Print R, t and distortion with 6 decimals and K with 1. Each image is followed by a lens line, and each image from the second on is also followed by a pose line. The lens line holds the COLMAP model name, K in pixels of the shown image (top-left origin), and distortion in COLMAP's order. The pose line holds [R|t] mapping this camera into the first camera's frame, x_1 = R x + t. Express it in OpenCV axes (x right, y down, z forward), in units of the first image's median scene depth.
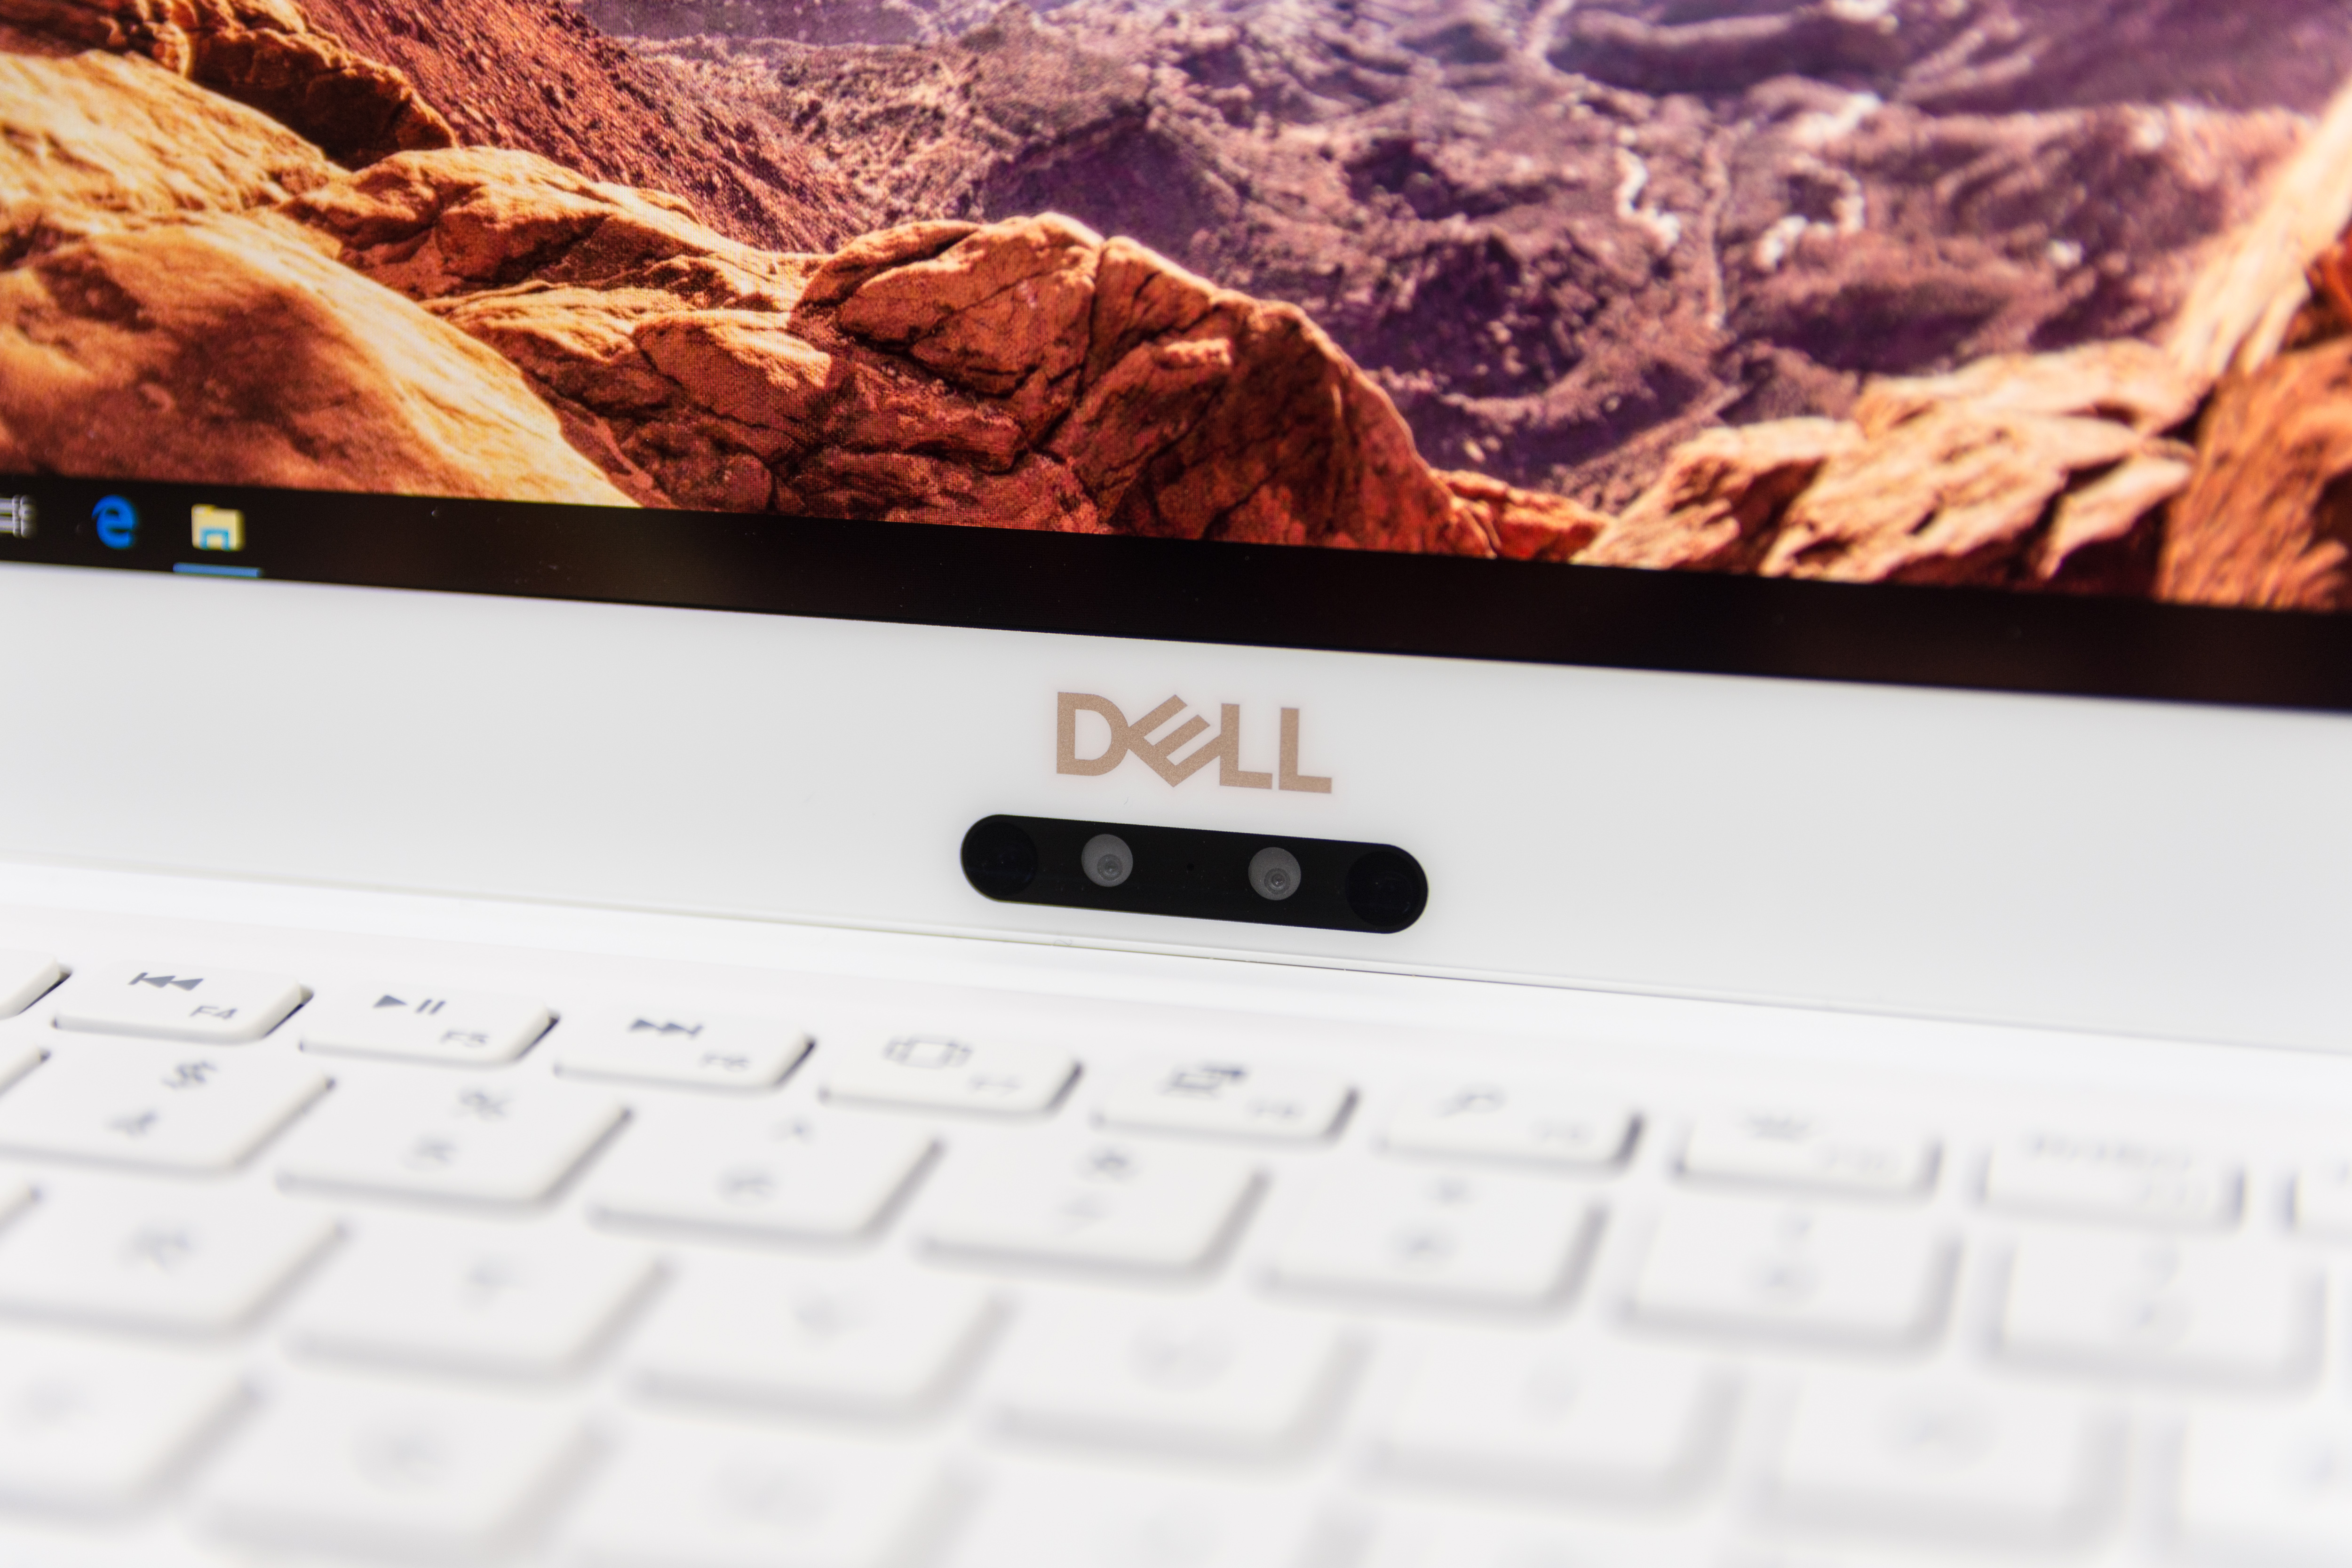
lens RADIAL K [[4618.7, 0, 1176.0], [0, 4618.7, 784.0], [0, 0, 1]] dist [-0.061165, 0.254002]
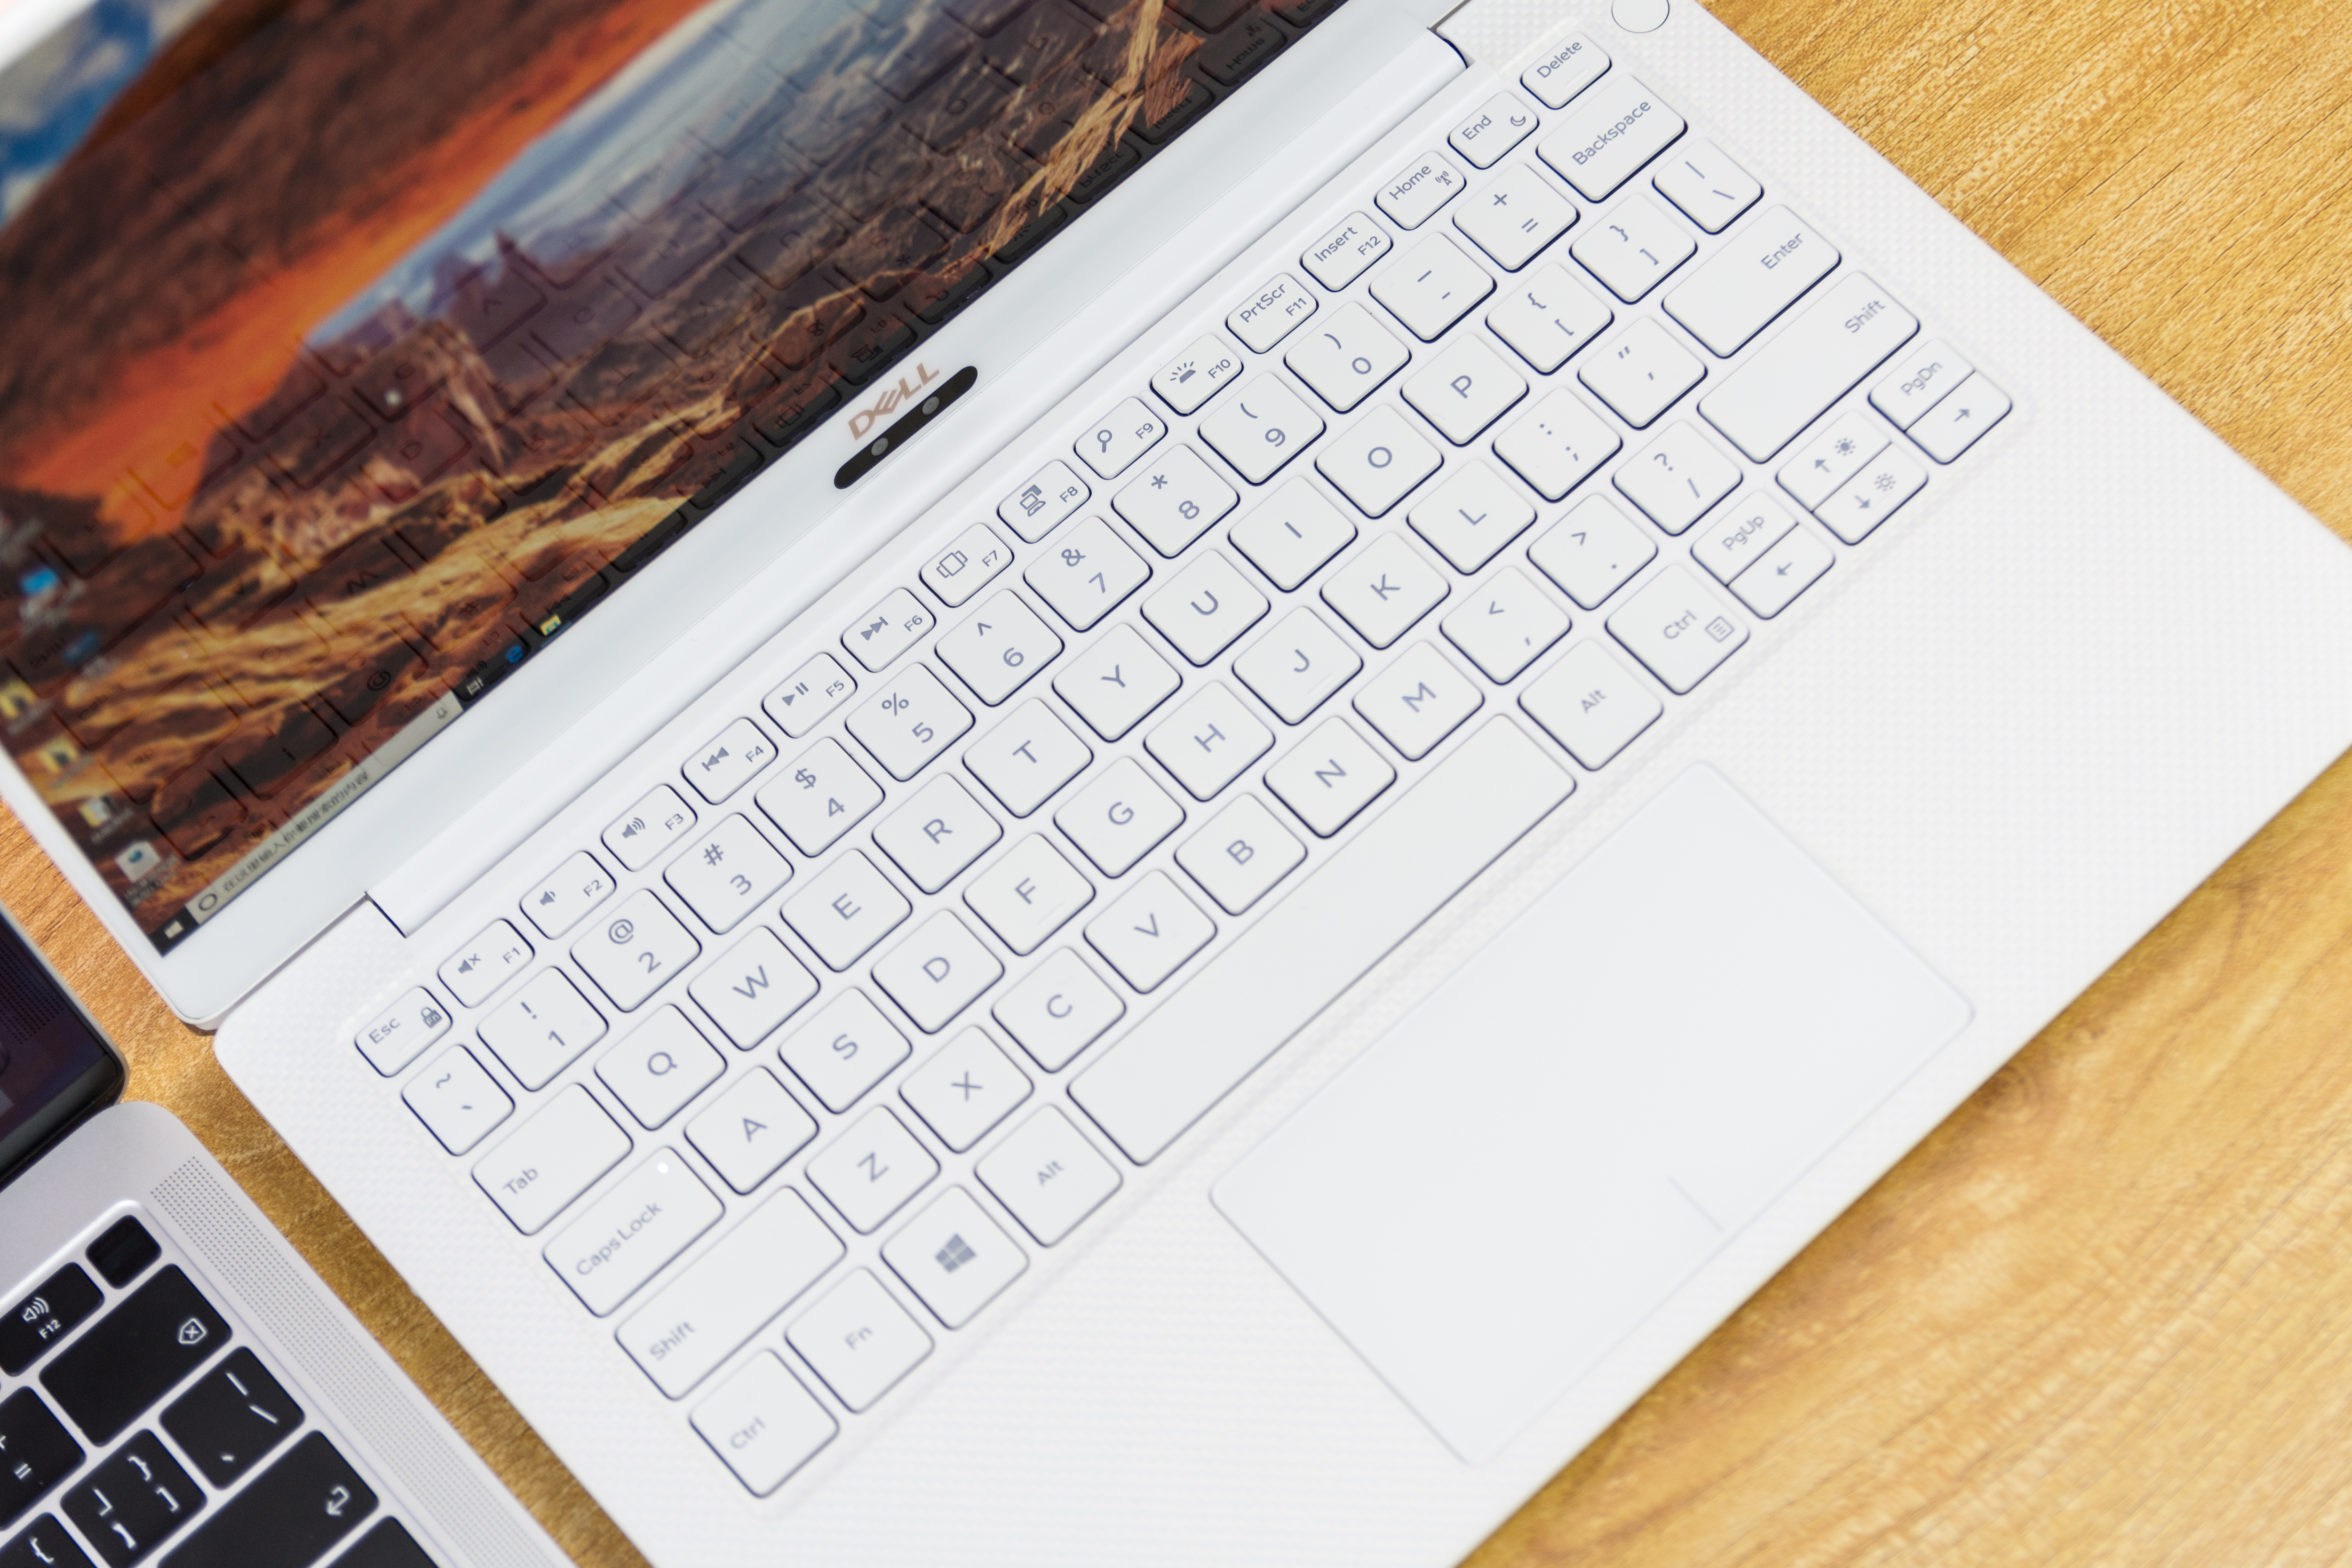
lens RADIAL K [[4618.7, 0, 1176.0], [0, 4618.7, 784.0], [0, 0, 1]] dist [-0.061165, 0.254002]
pose [[0.535304, -0.776725, 0.331885, -0.938502], [0.354863, 0.563370, 0.746114, -1.761511], [-0.766500, -0.281624, 0.577206, -0.677326]]
